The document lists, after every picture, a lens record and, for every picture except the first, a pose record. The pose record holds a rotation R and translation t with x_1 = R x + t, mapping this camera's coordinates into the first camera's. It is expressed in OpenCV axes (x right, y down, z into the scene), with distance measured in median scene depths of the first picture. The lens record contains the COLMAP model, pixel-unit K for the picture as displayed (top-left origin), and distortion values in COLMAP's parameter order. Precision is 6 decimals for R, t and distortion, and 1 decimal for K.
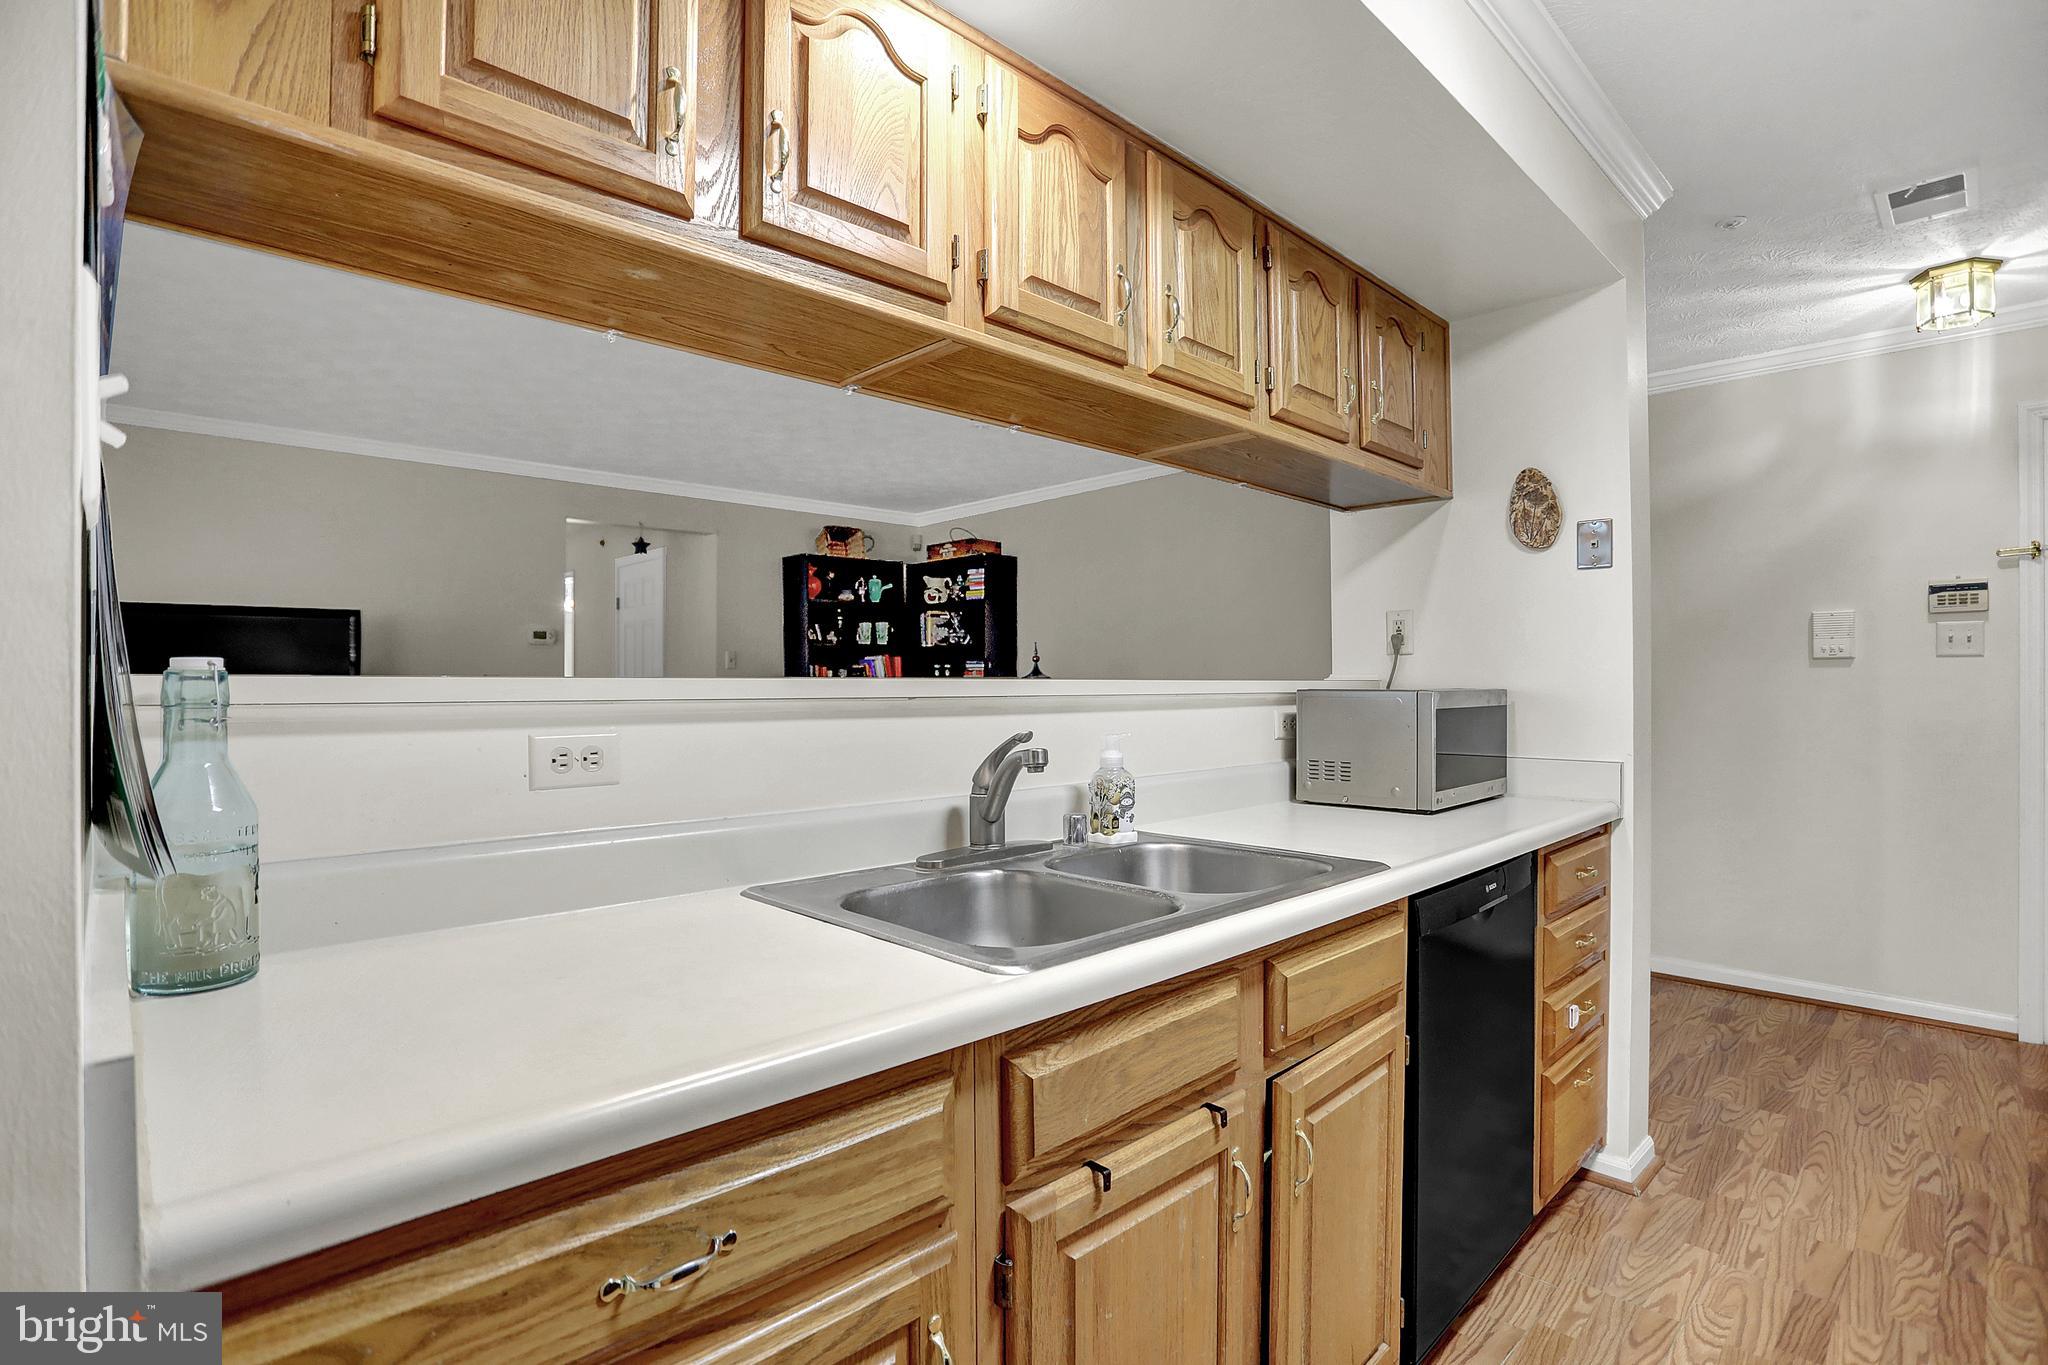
lens RADIAL K [[981.3, 0, 1019.8], [0, 981.3, 678.4], [0, 0, 1]] dist [-0.064177, 0.022610]
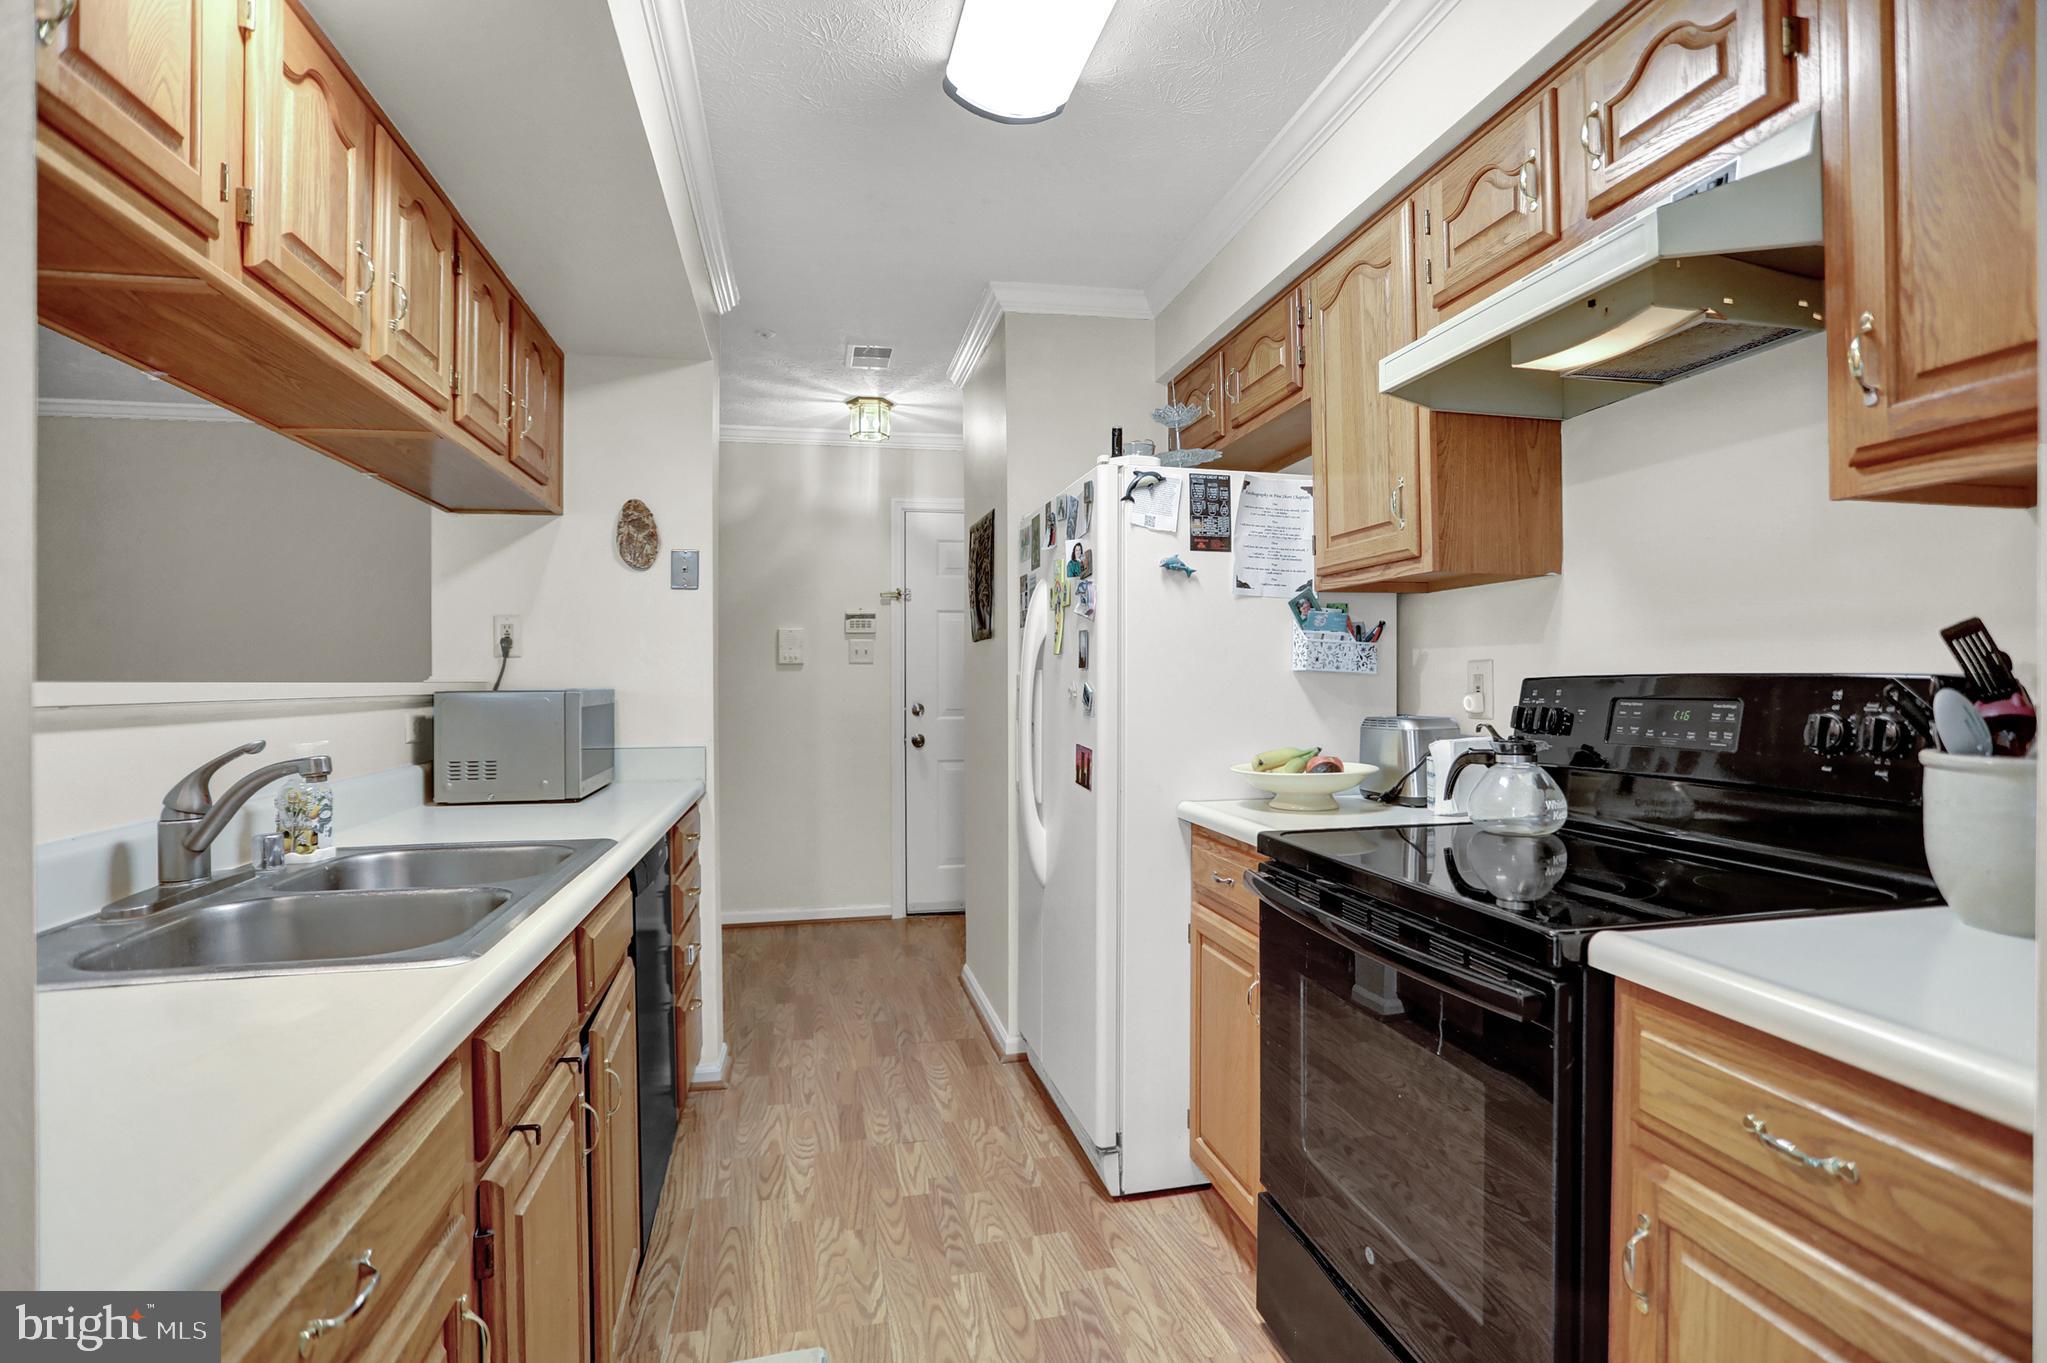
lens RADIAL K [[1011.9, 0, 1014.8], [0, 1011.9, 671.5], [0, 0, 1]] dist [-0.077454, 0.039202]
pose [[0.526137, 0.004198, 0.850389, -0.267118], [0.002726, 0.999974, -0.006623, -0.000348], [-0.850395, 0.005803, 0.526113, -0.028085]]
